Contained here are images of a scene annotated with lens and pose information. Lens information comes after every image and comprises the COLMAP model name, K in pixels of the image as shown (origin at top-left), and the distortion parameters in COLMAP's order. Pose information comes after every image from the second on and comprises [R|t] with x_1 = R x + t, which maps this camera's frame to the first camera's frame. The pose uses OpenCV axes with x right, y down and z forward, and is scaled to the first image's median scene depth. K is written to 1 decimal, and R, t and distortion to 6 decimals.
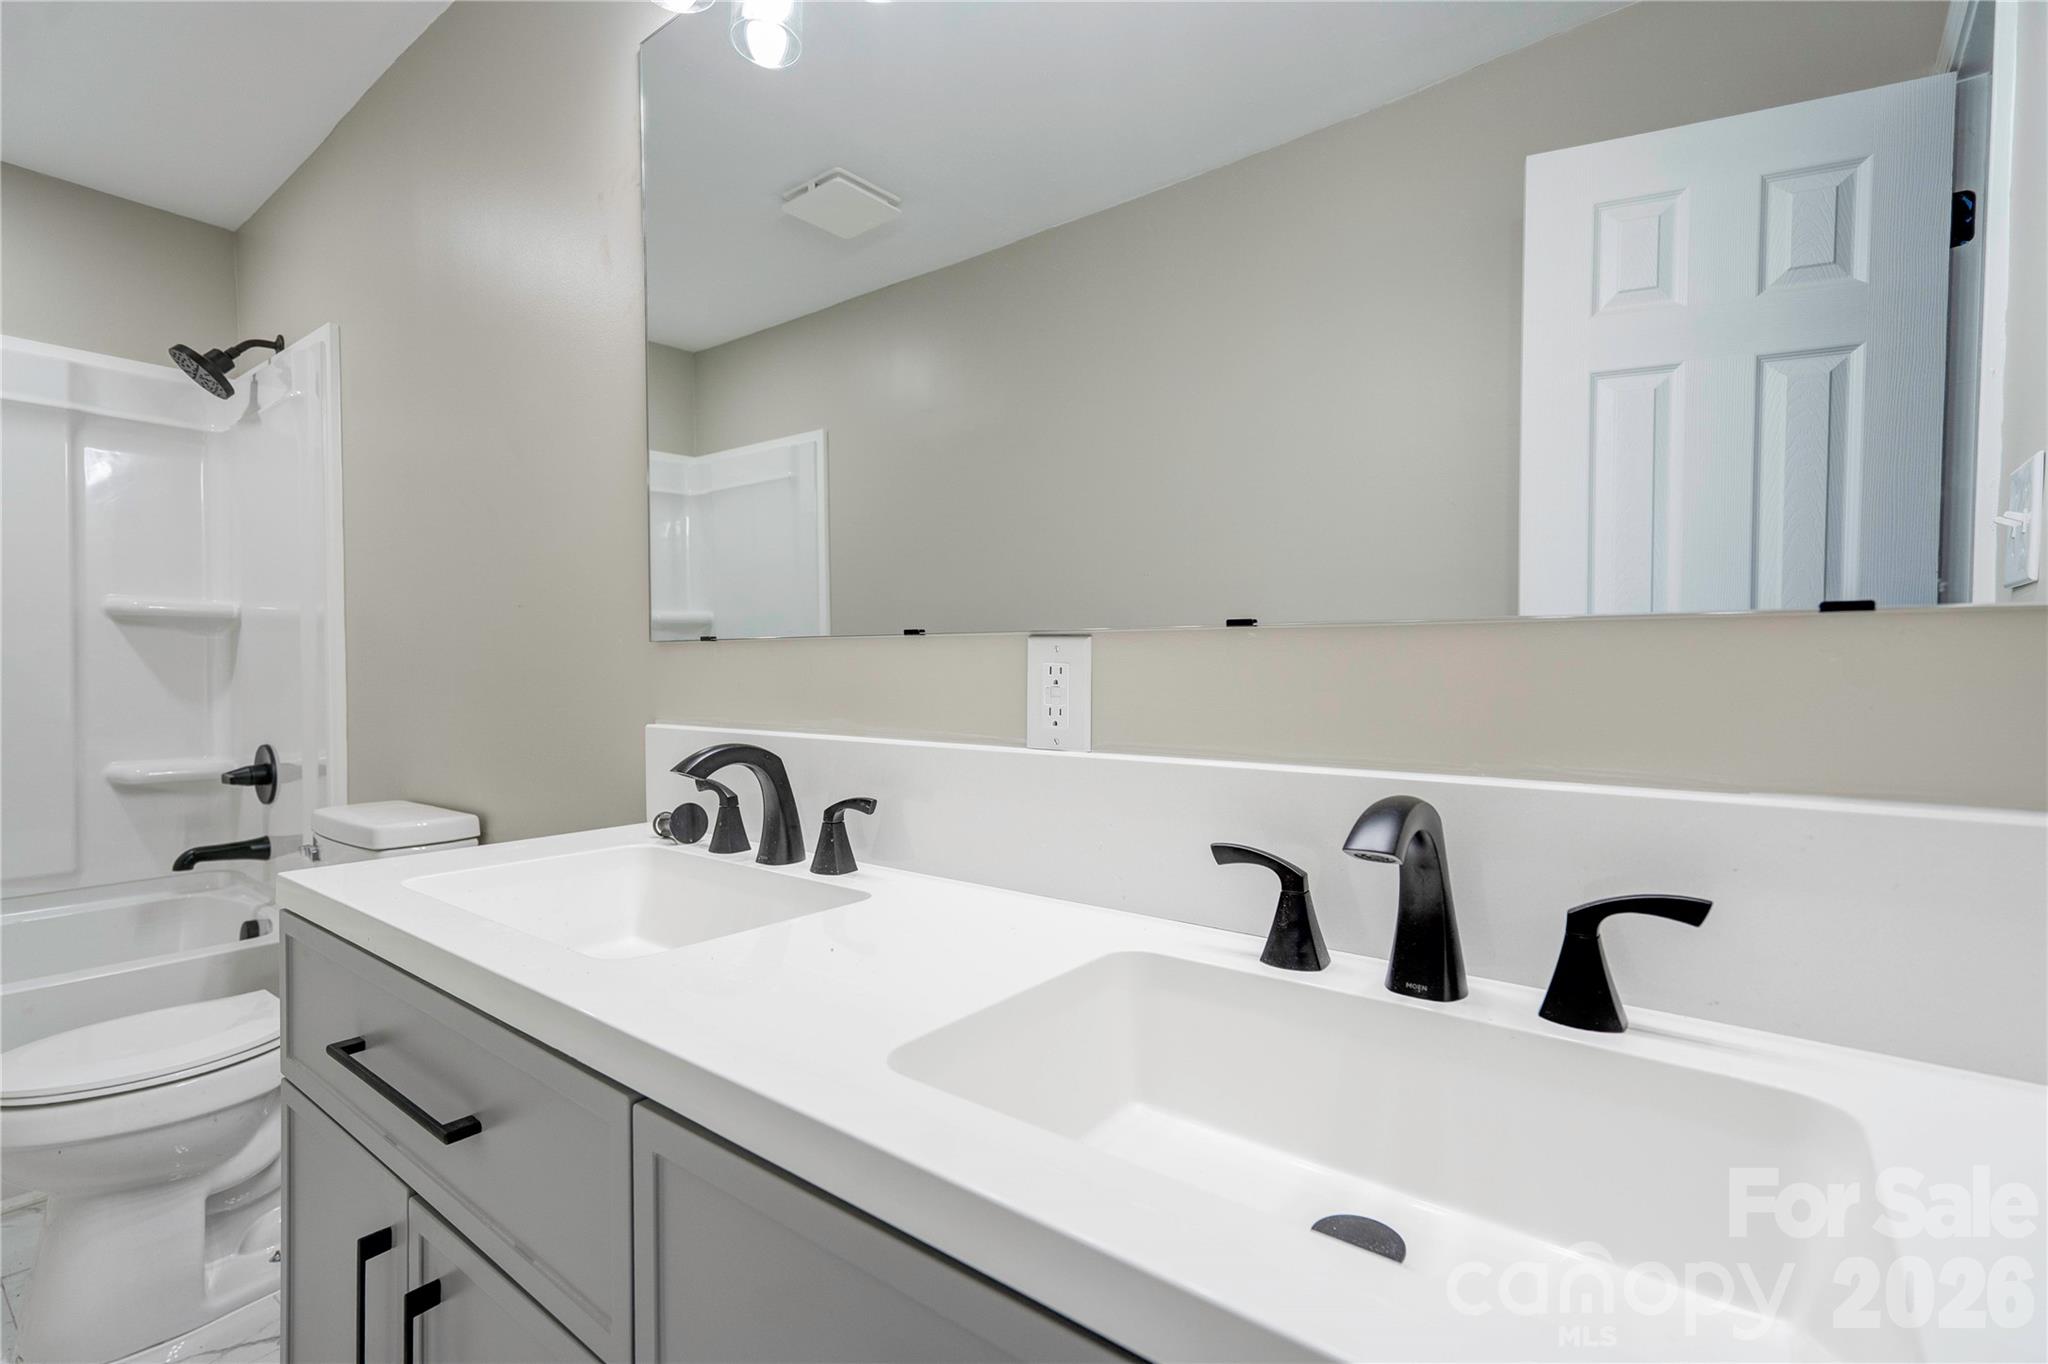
lens RADIAL K [[927.4, 0, 1018.4], [0, 927.4, 677.7], [0, 0, 1]] dist [-0.009864, 0.010823]
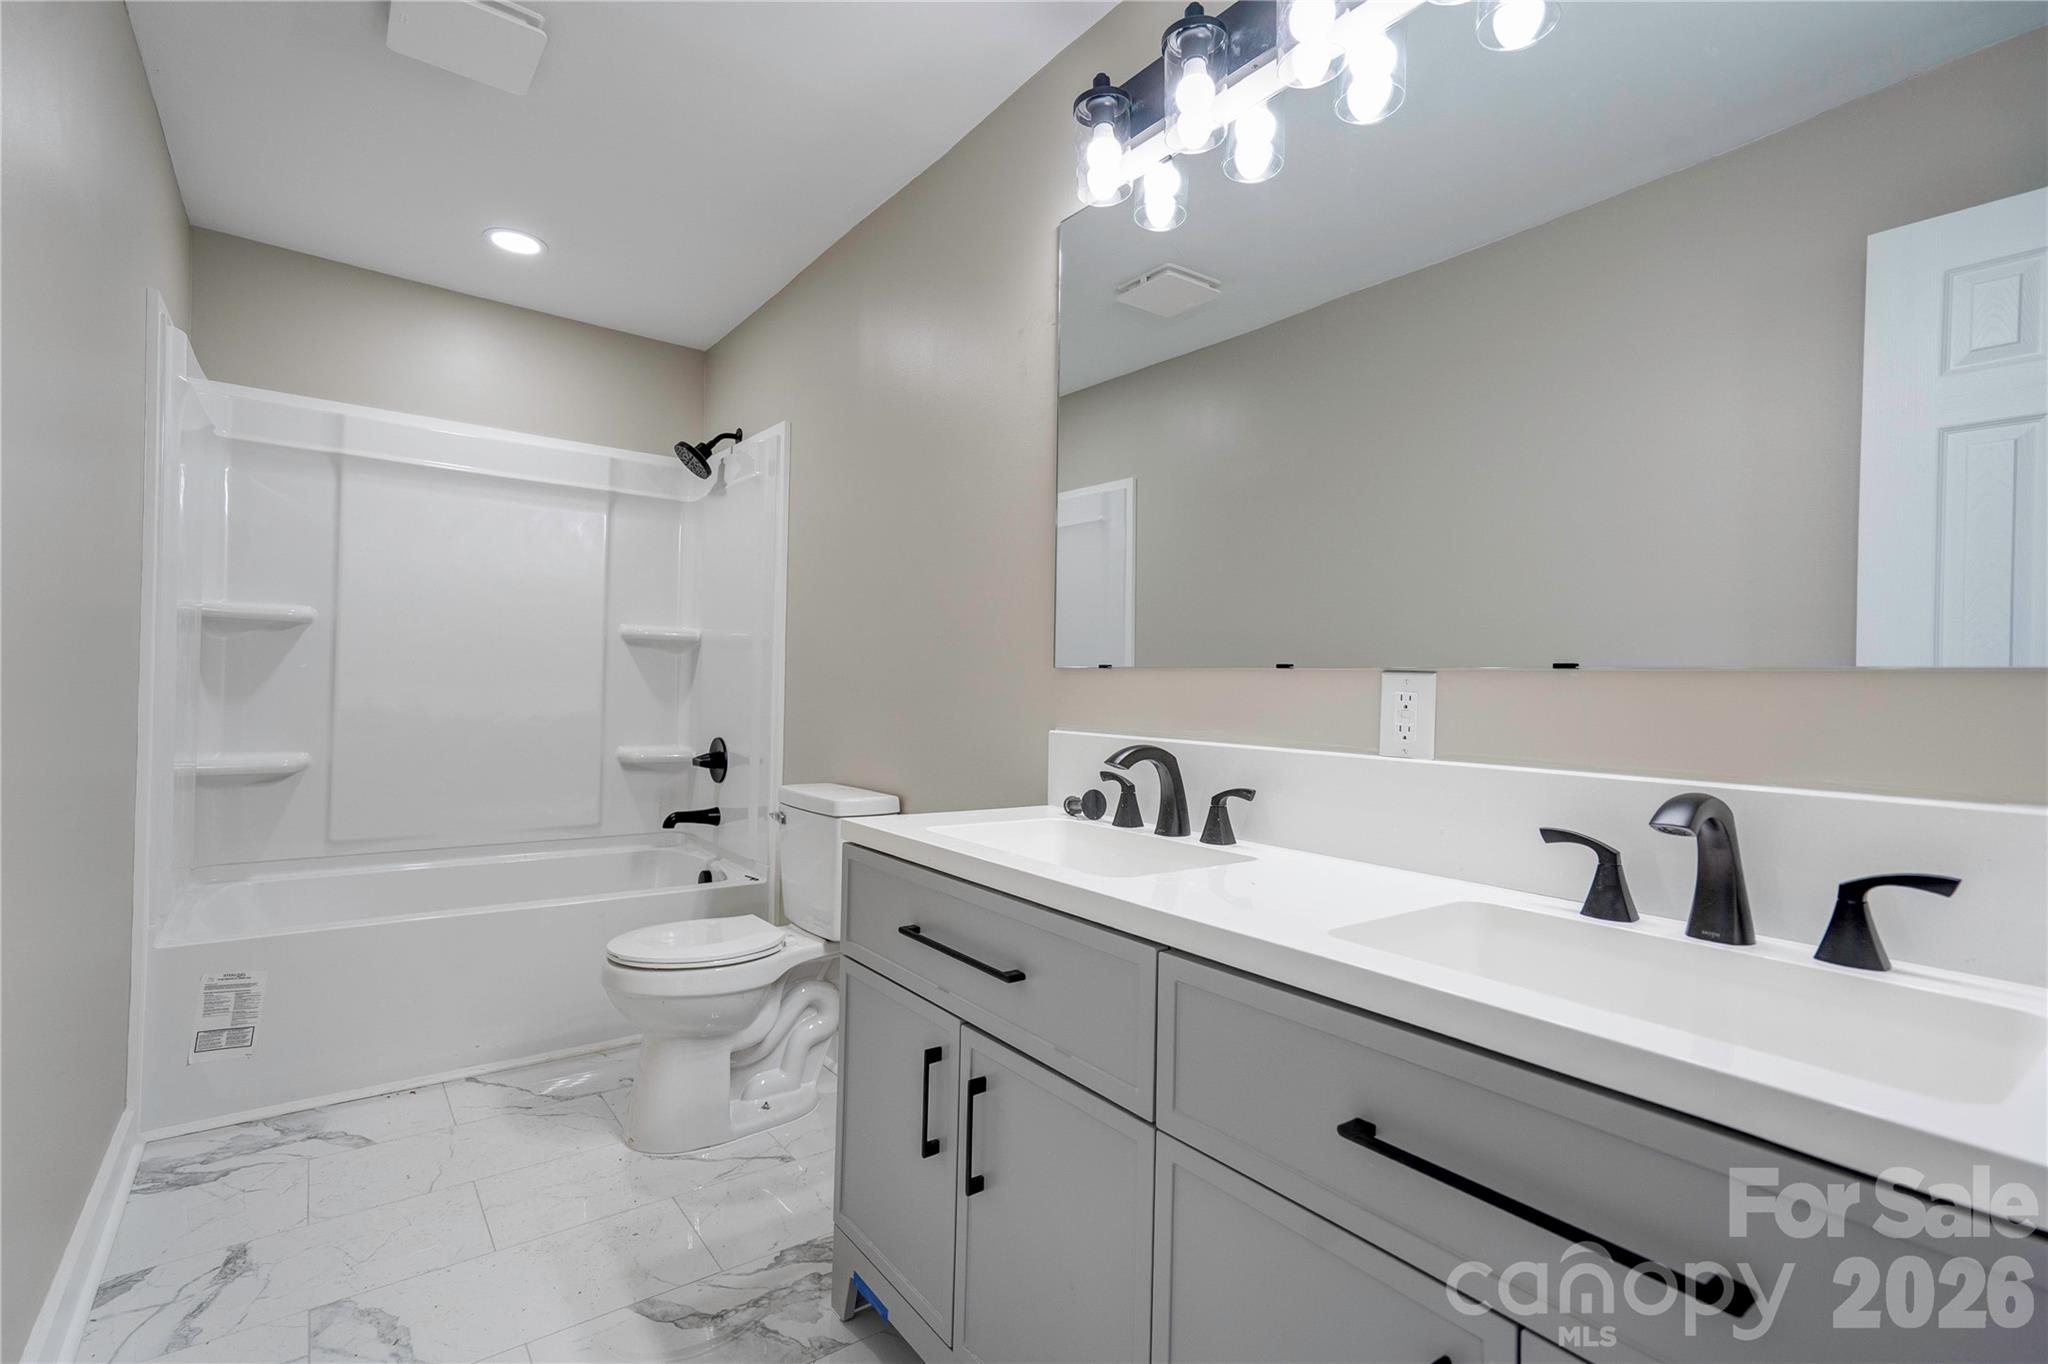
lens RADIAL K [[939.0, 0, 1010.4], [0, 939.0, 682.6], [0, 0, 1]] dist [-0.005321, 0.009235]
pose [[0.964137, 0.022590, -0.264442, -0.100108], [-0.027633, 0.999500, -0.015366, 0.004370], [0.263963, 0.022122, 0.964279, -0.295697]]
